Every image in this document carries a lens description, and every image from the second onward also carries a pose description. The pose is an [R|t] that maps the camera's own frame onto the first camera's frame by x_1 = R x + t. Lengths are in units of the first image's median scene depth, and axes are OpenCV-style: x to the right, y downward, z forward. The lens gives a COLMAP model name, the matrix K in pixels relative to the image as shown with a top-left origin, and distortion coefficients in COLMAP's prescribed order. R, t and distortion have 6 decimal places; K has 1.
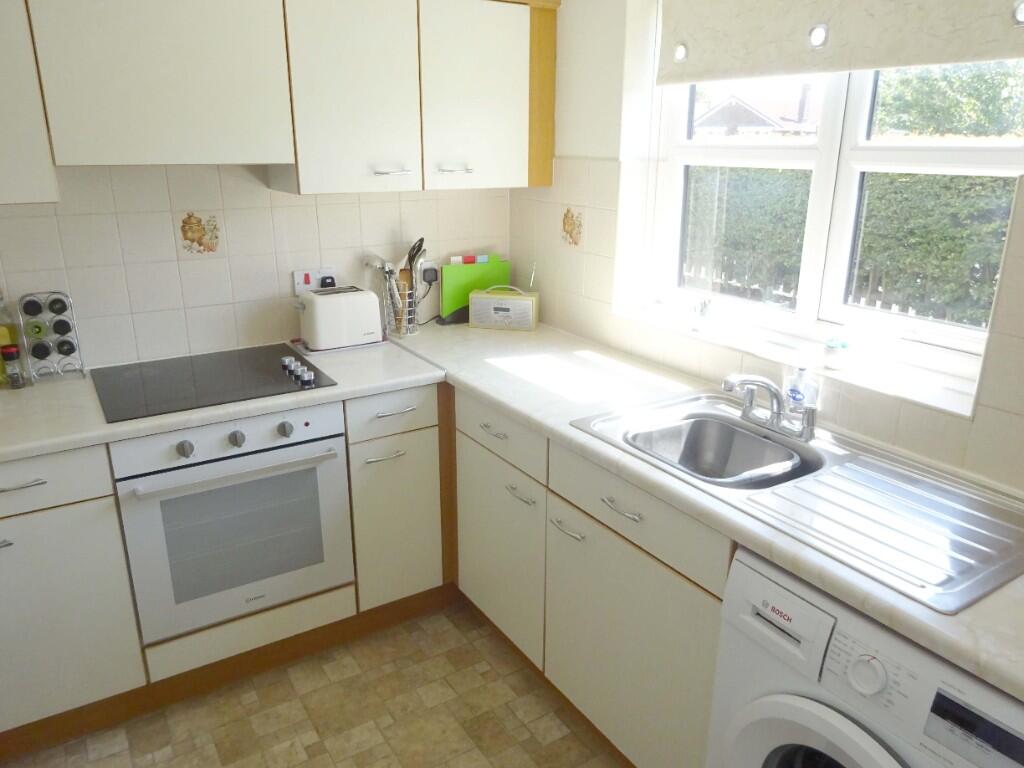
lens RADIAL K [[750.4, 0, 512.0], [0, 750.4, 384.0], [0, 0, 1]] dist [0.000702, -0.000330]
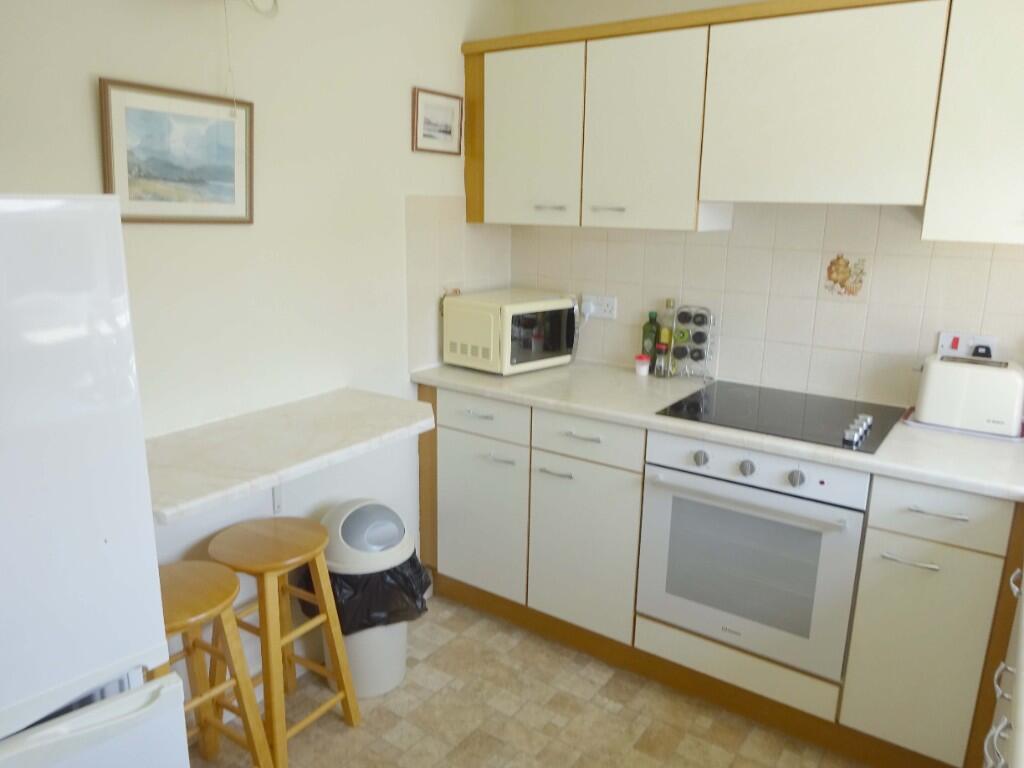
lens RADIAL K [[750.4, 0, 512.0], [0, 750.4, 384.0], [0, 0, 1]] dist [0.000702, -0.000330]
pose [[0.386649, 0.222389, -0.895012, 0.360767], [-0.297285, 0.948739, 0.107310, -0.044975], [0.872997, 0.224582, 0.432942, 0.243486]]
